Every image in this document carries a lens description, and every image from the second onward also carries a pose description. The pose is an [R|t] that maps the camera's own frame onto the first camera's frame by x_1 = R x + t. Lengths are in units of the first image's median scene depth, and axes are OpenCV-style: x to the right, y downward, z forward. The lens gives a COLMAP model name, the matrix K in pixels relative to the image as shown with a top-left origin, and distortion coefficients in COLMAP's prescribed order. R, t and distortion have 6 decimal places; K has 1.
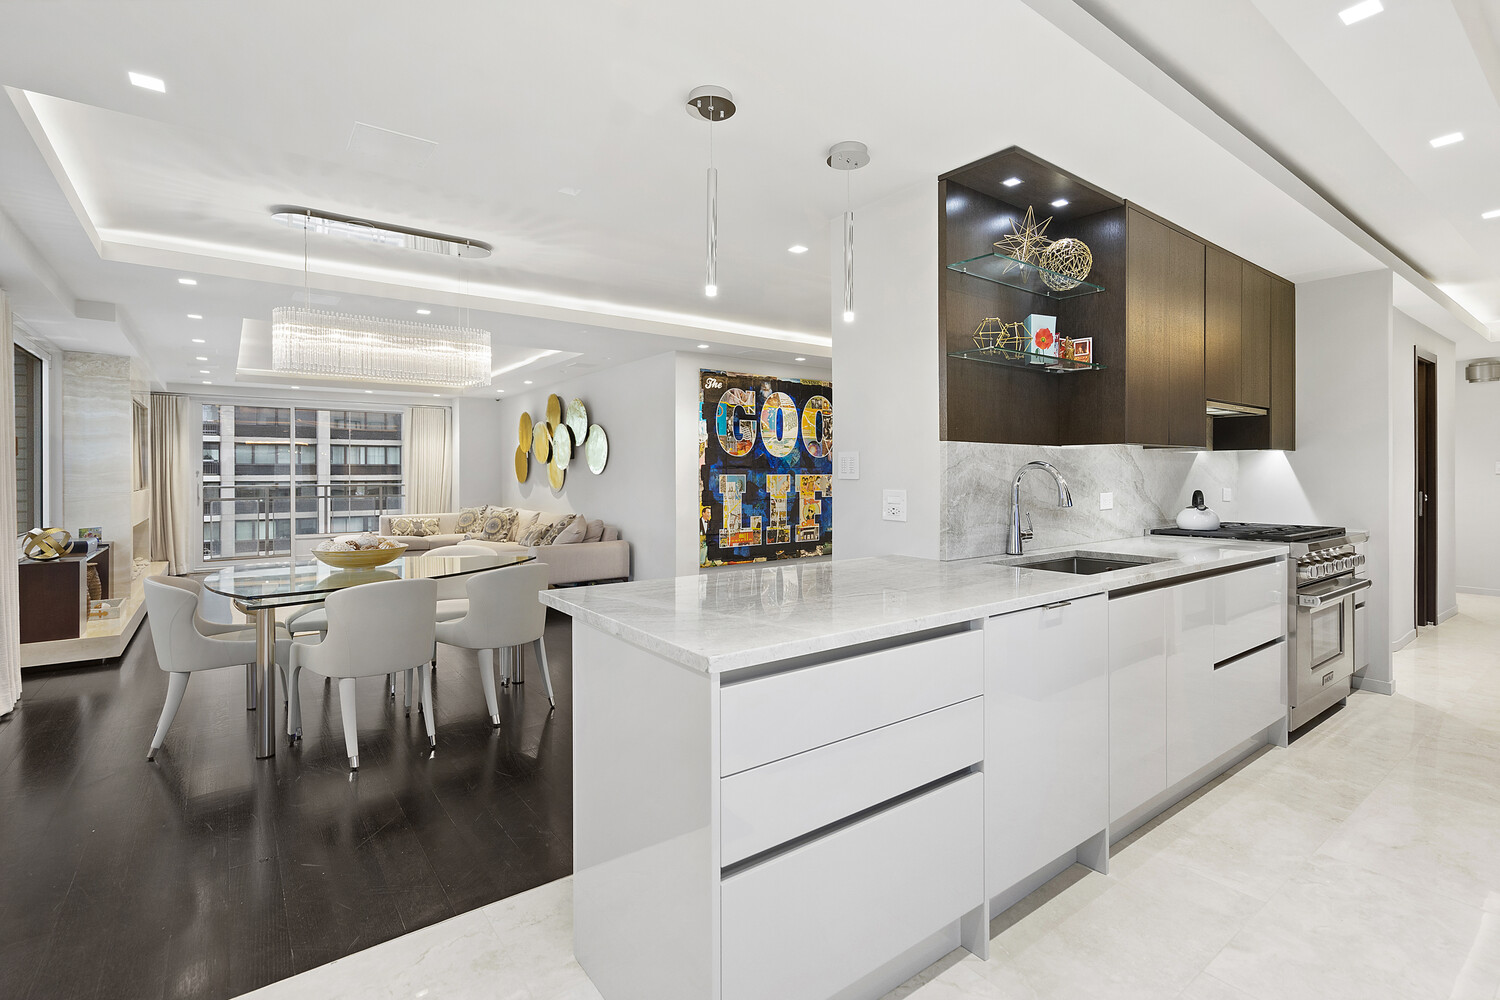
lens RADIAL K [[697.5, 0, 755.9], [0, 697.5, 471.4], [0, 0, 1]] dist [0.000867, -0.000011]
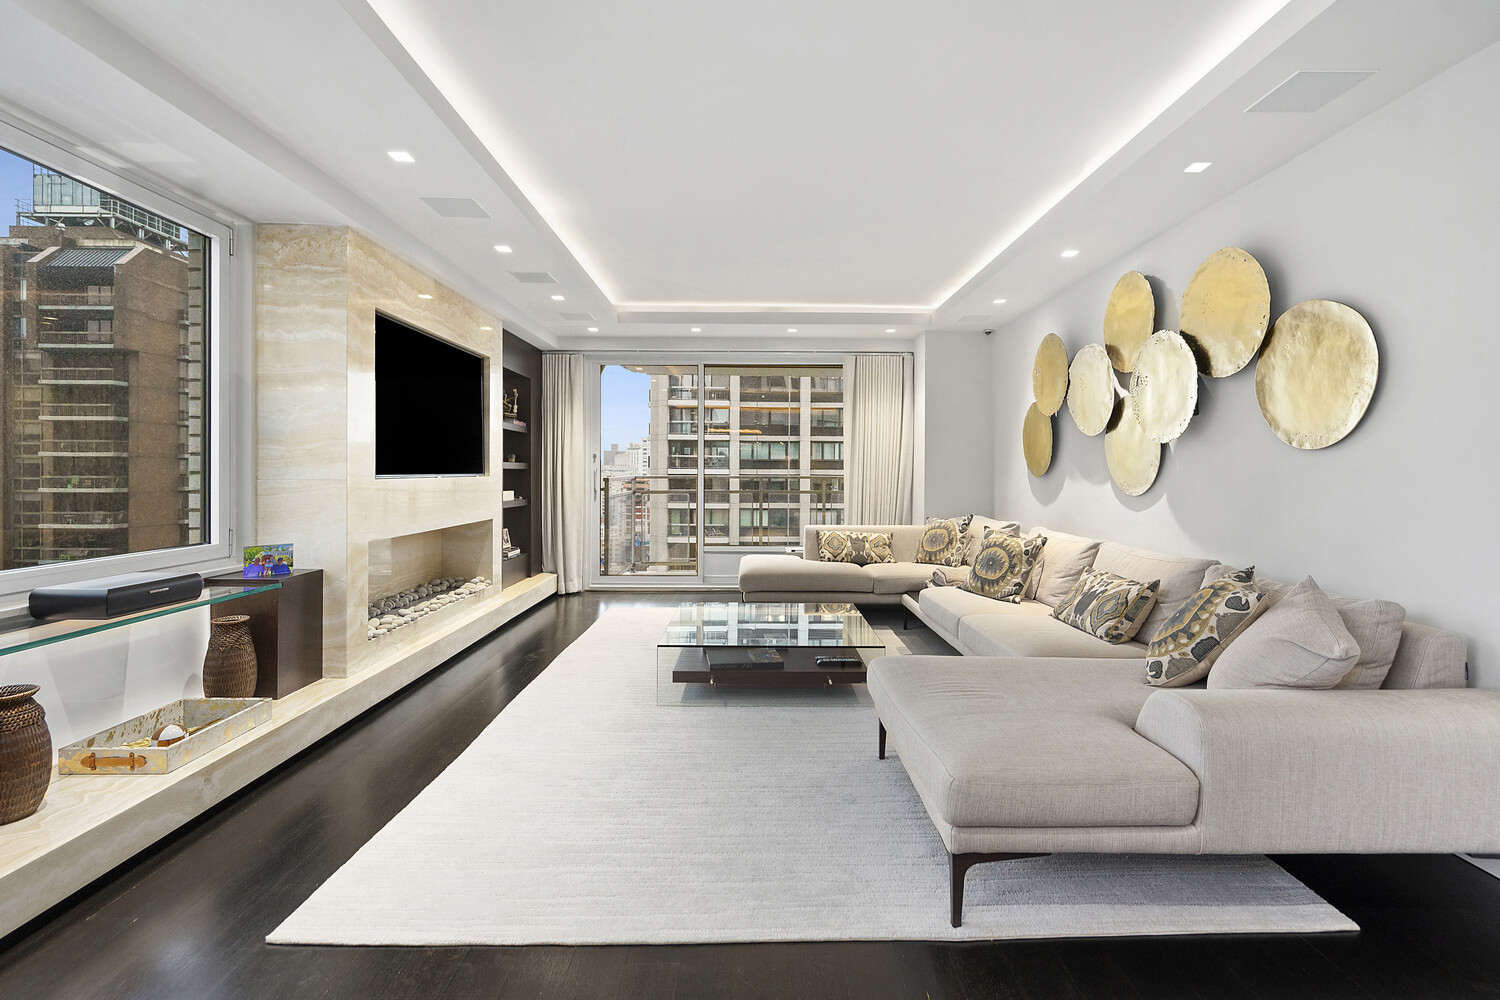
lens RADIAL K [[697.5, 0, 755.9], [0, 697.5, 471.4], [0, 0, 1]] dist [0.000867, -0.000011]
pose [[0.803821, 0.009029, -0.594803, -0.211700], [-0.006632, 0.999959, 0.006217, 0.011940], [0.594835, -0.001052, 0.803847, 0.494233]]
